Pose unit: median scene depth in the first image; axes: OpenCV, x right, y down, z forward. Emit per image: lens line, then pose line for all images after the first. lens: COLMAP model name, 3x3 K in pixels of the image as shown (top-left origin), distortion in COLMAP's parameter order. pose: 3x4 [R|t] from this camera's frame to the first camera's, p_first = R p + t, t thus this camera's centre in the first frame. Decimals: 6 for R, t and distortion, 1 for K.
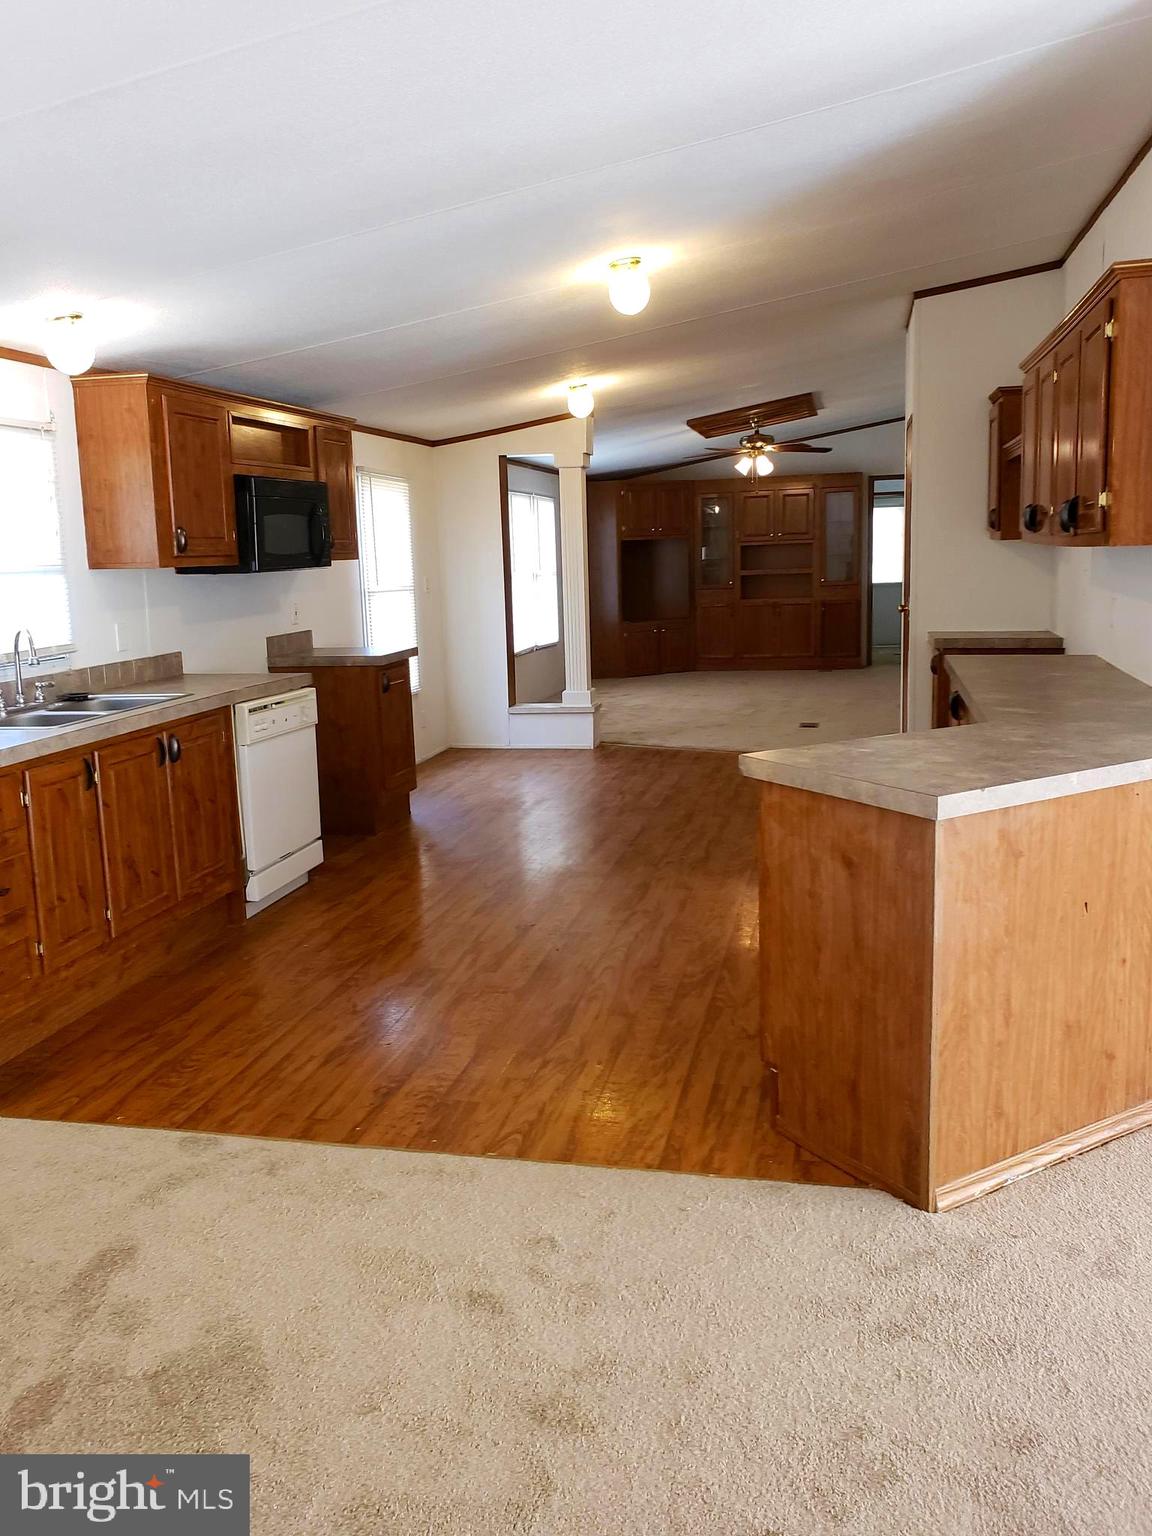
lens RADIAL K [[1217.6, 0, 603.6], [0, 1217.6, 745.7], [0, 0, 1]] dist [0.026474, 0.008688]
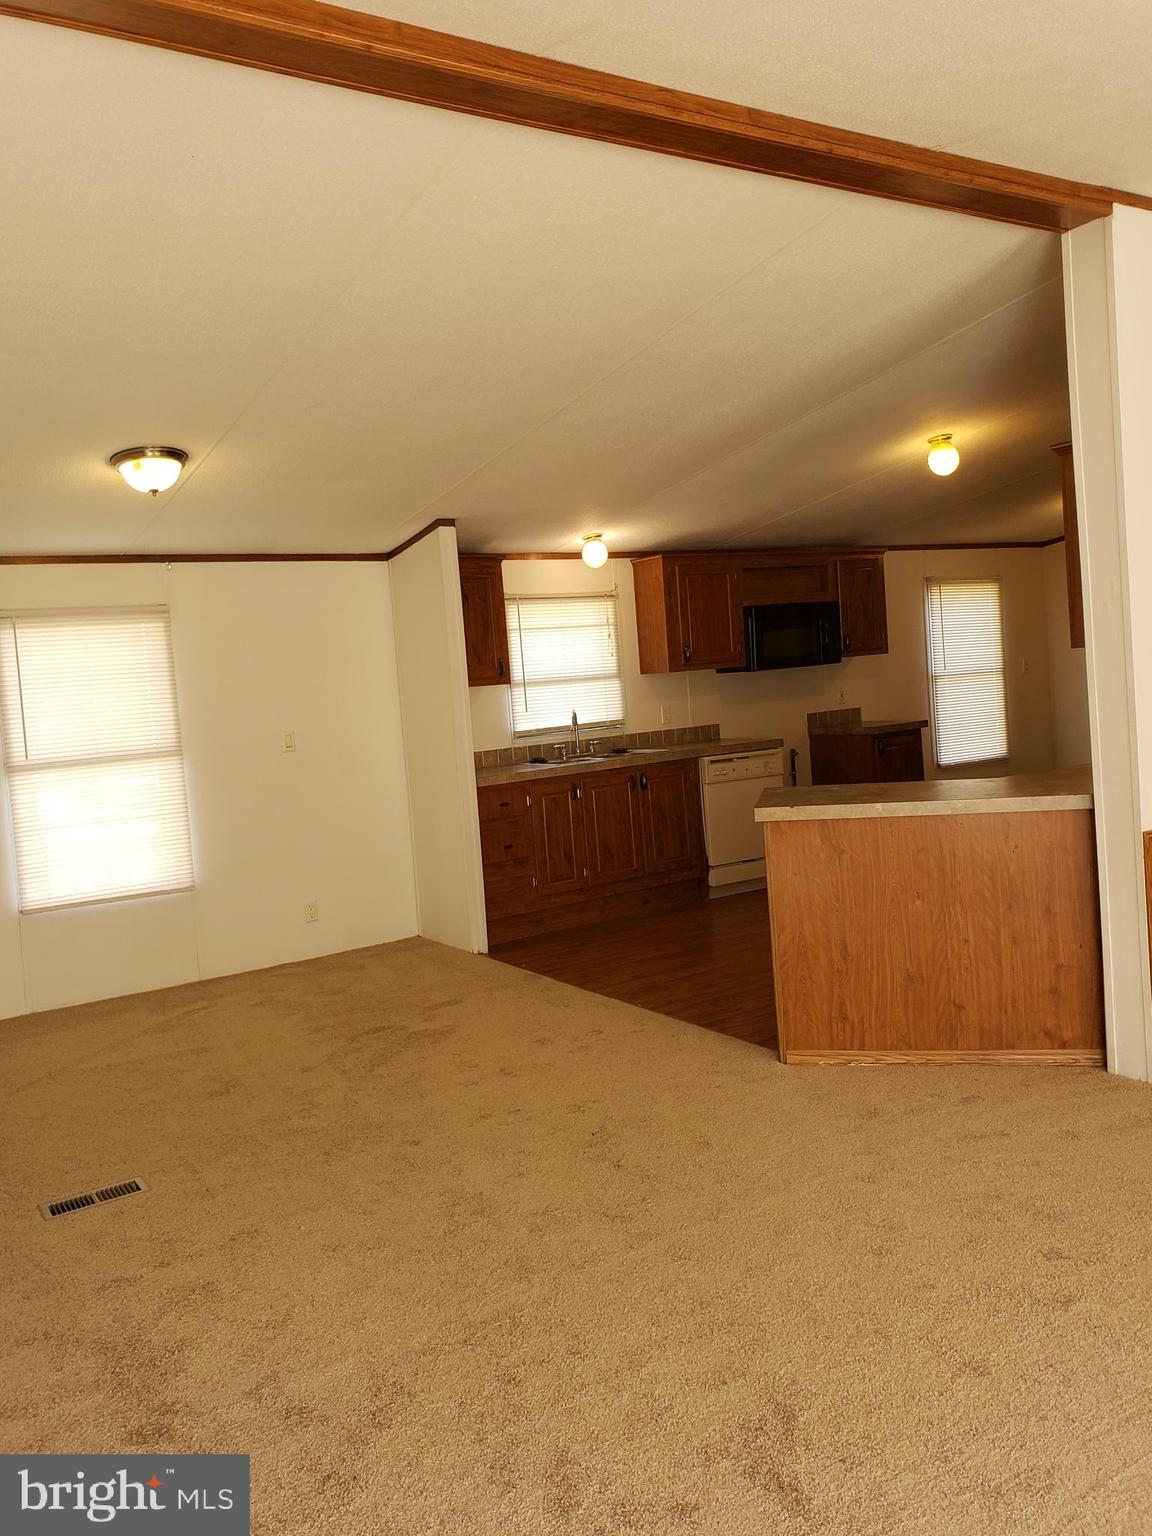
lens RADIAL K [[1217.6, 0, 603.6], [0, 1217.6, 745.7], [0, 0, 1]] dist [0.026474, 0.008688]
pose [[0.721701, 0.017133, -0.691992, 0.787794], [-0.057992, 0.997676, -0.035780, 0.016502], [0.689771, 0.065952, 0.721018, -0.247323]]
